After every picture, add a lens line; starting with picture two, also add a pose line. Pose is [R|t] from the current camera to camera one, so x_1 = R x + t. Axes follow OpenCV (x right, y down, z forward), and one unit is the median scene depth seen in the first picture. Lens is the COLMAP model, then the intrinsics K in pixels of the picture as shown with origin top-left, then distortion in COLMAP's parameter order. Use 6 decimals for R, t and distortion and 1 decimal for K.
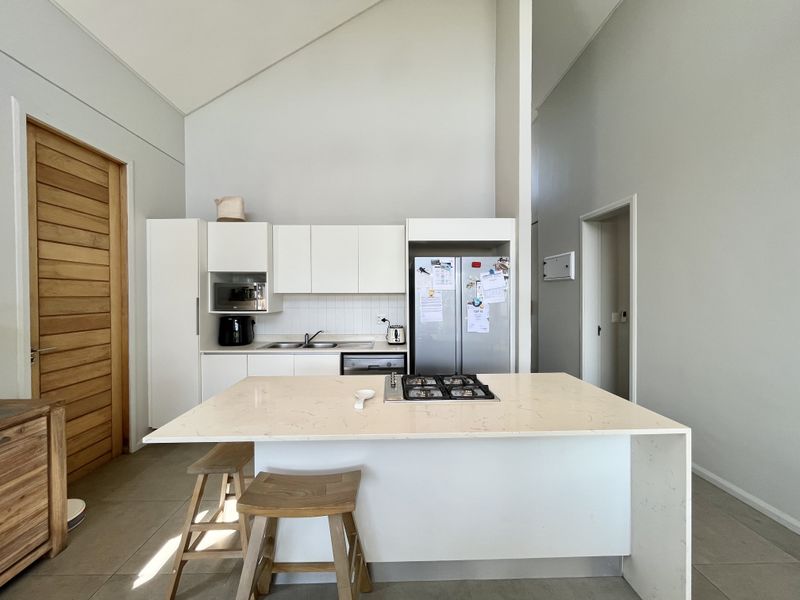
lens RADIAL K [[323.5, 0, 397.2], [0, 323.5, 297.1], [0, 0, 1]] dist [-0.004208, 0.000552]
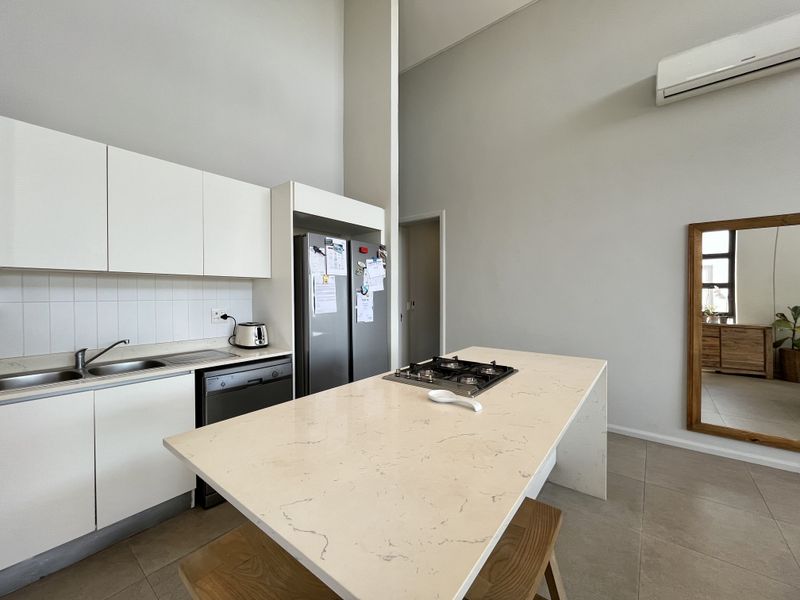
lens RADIAL K [[323.5, 0, 396.4], [0, 323.5, 296.1], [0, 0, 1]] dist [-0.004208, 0.000552]
pose [[0.635753, -0.001562, 0.771891, -0.420844], [0.004123, 0.999991, -0.001372, 0.034765], [-0.771881, 0.004055, 0.635754, 0.327113]]
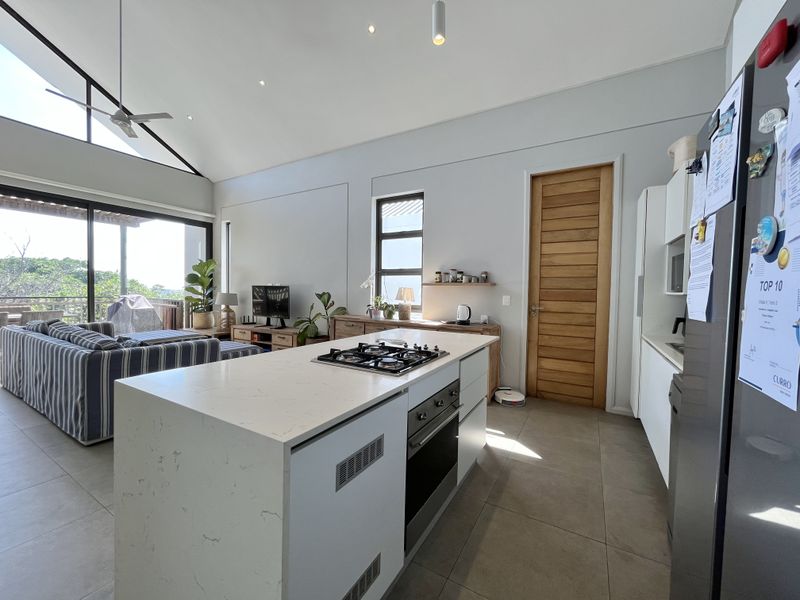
lens RADIAL K [[323.5, 0, 396.9], [0, 323.5, 298.2], [0, 0, 1]] dist [-0.004208, 0.000552]
pose [[-0.525986, 0.017358, -0.850316, 0.529688], [-0.020908, 0.999226, 0.033331, 0.049962], [0.850236, 0.035310, -0.525216, 0.909899]]
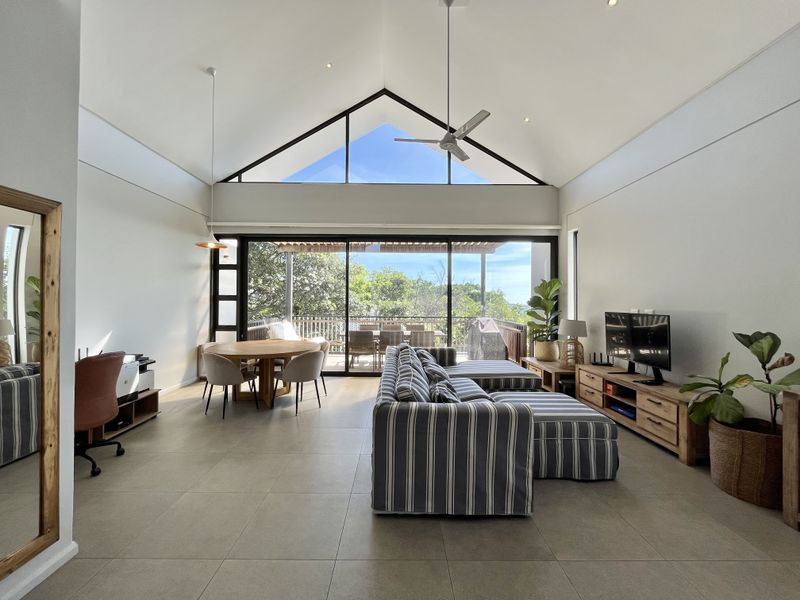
lens RADIAL K [[323.5, 0, 398.2], [0, 323.5, 298.5], [0, 0, 1]] dist [-0.004208, 0.000552]
pose [[-0.999964, -0.002393, 0.008132, 0.204832], [-0.002392, 0.999997, 0.000055, 0.001621], [-0.008132, 0.000035, -0.999967, 0.527867]]
